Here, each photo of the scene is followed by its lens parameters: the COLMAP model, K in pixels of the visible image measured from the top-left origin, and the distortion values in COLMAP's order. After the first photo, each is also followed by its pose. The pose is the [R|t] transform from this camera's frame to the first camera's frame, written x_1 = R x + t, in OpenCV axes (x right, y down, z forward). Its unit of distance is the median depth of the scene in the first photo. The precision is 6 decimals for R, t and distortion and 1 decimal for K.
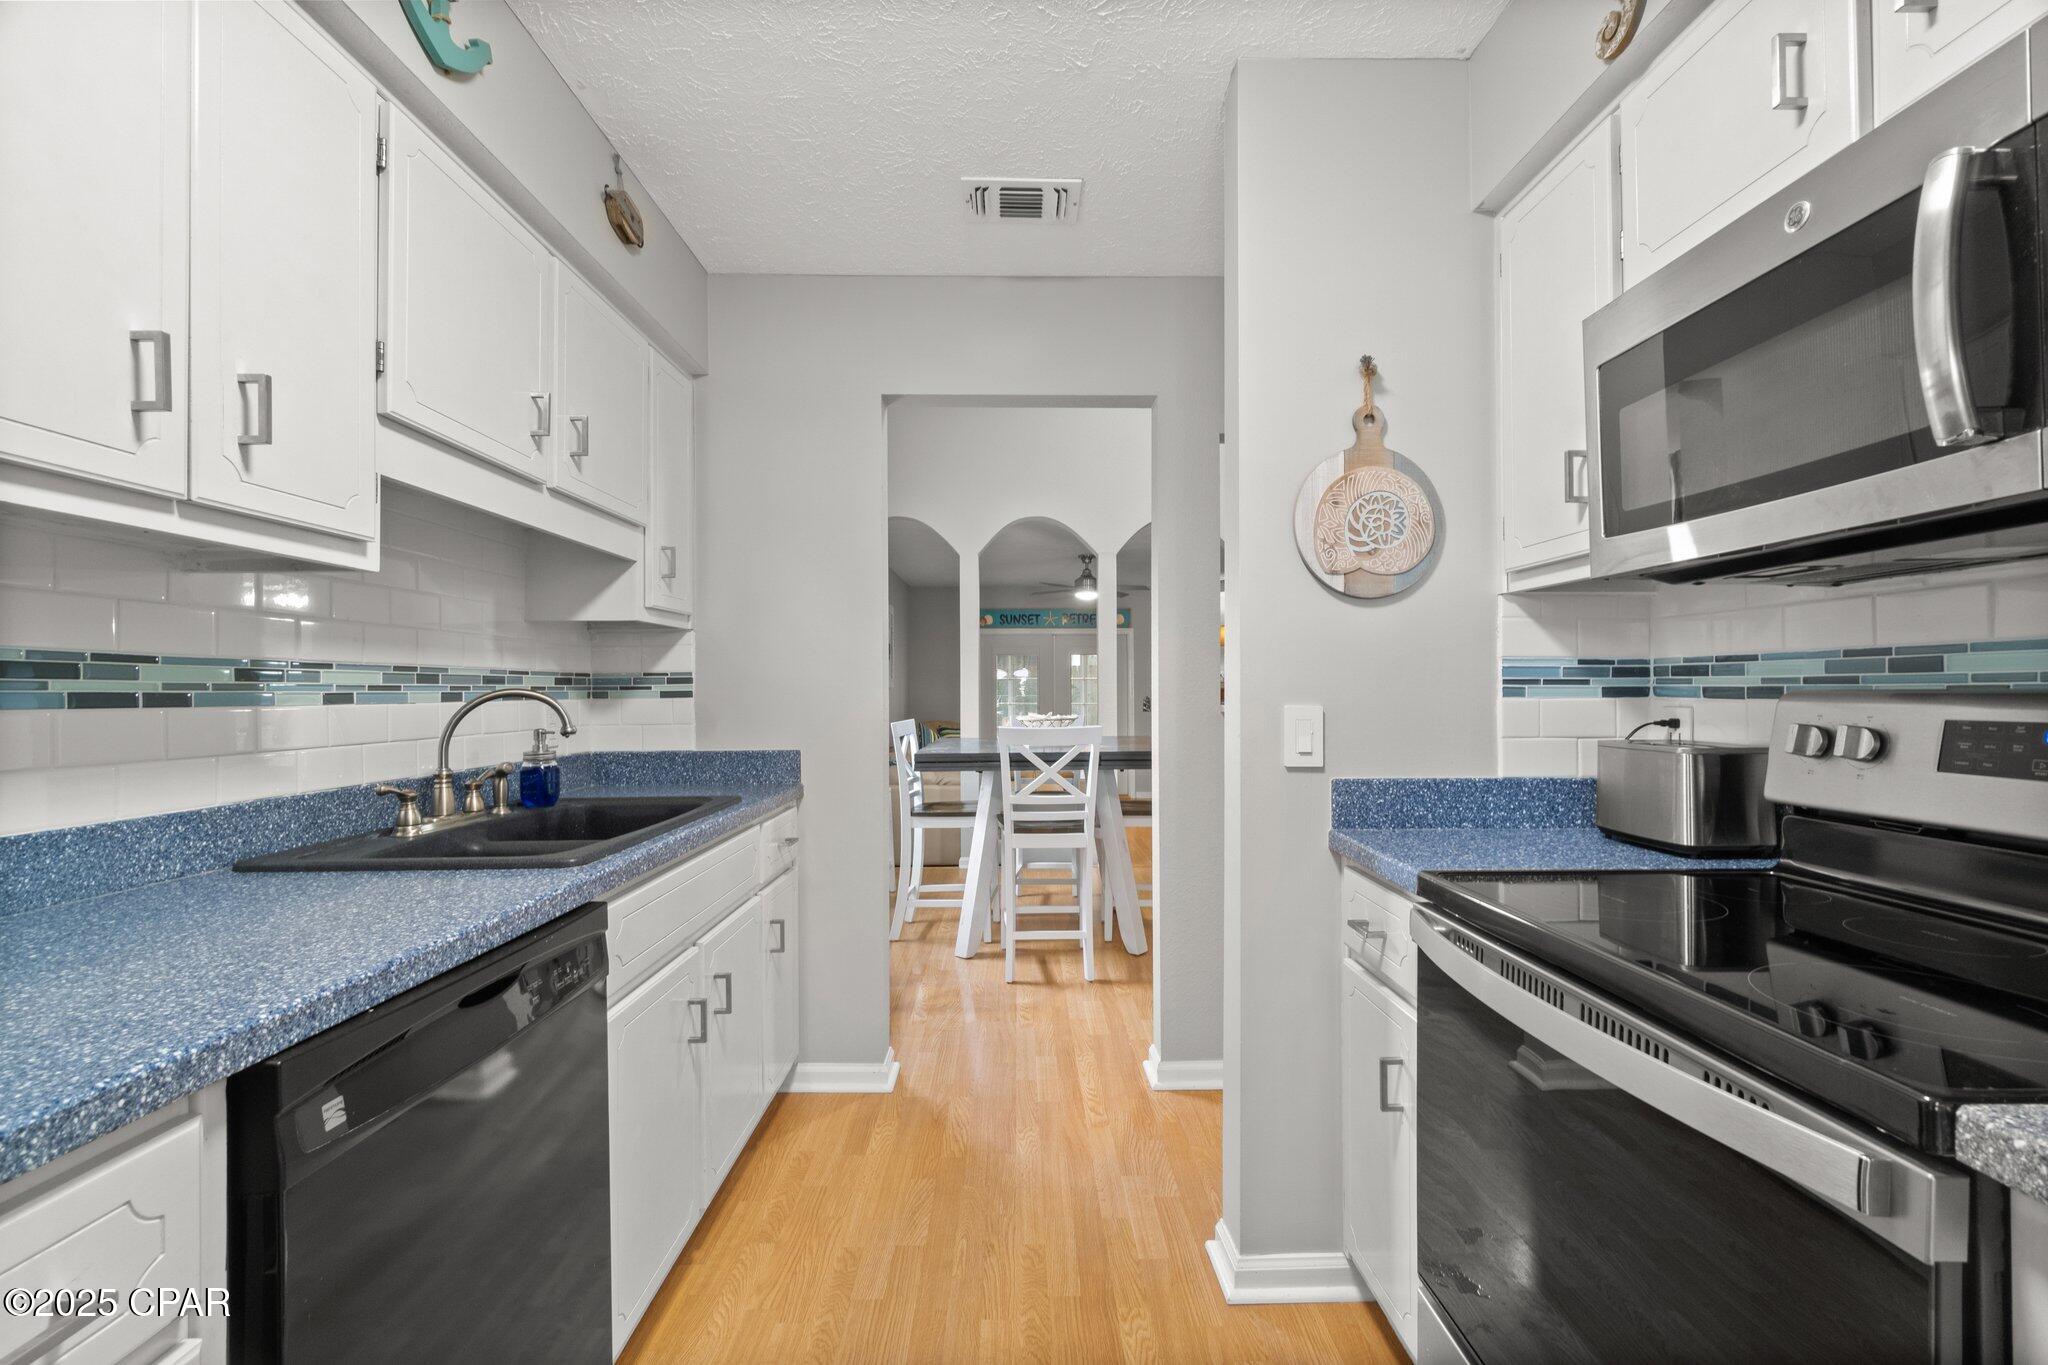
lens RADIAL K [[877.5, 0, 1029.1], [0, 877.5, 684.7], [0, 0, 1]] dist [-0.001761, -0.000785]
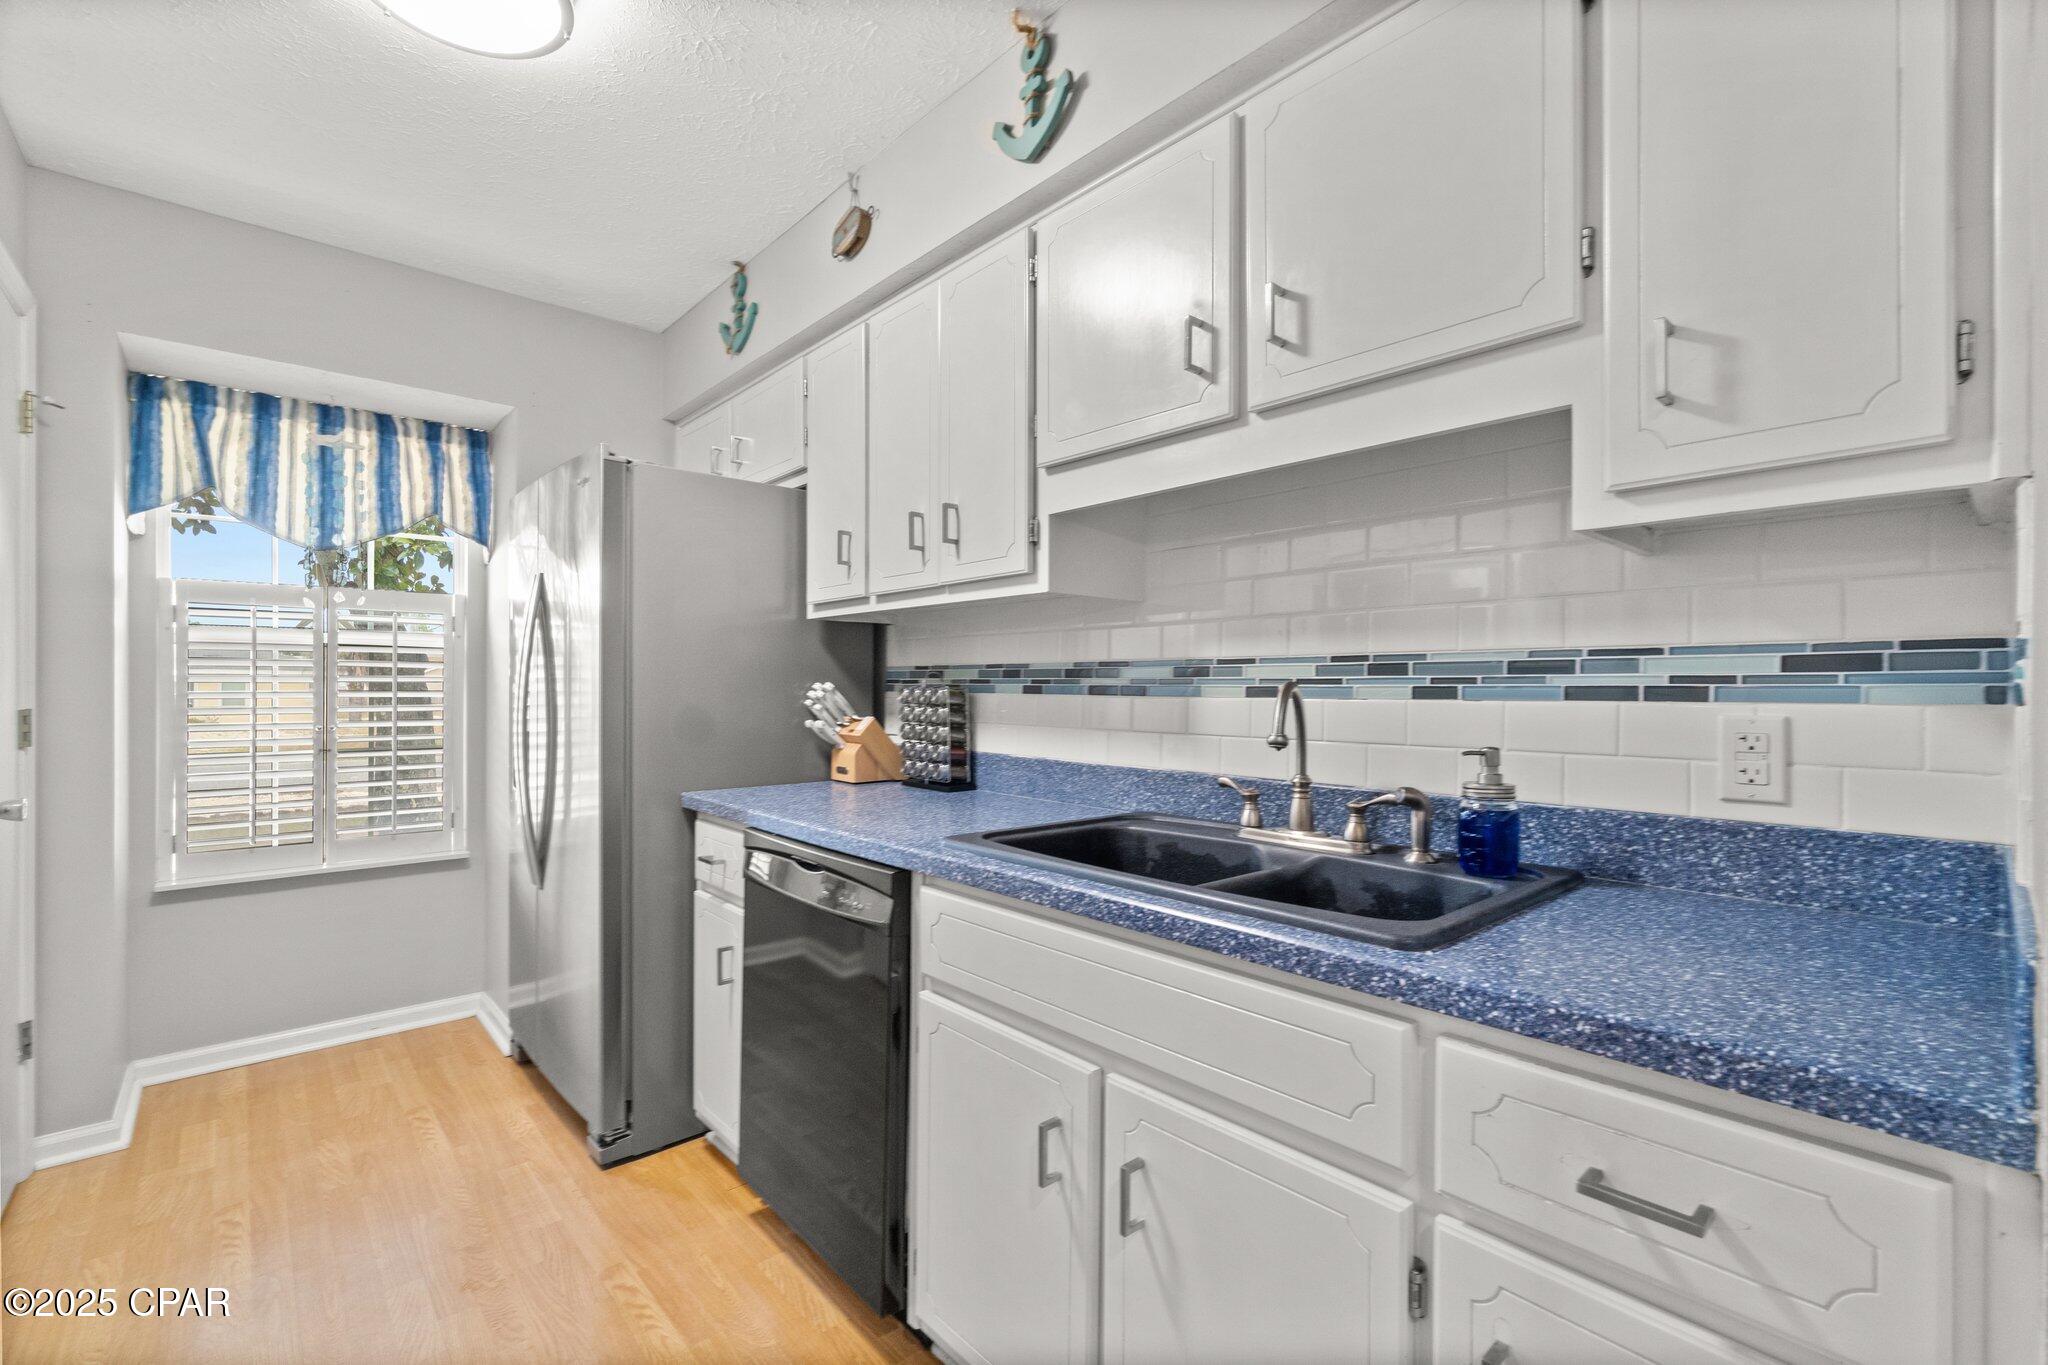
lens RADIAL K [[877.5, 0, 1029.1], [0, 877.5, 684.7], [0, 0, 1]] dist [-0.001761, -0.000785]
pose [[-0.733406, 0.002210, -0.679787, 0.108683], [0.006953, 0.999967, -0.004252, 0.008736], [0.679755, -0.007845, -0.733397, 1.397494]]
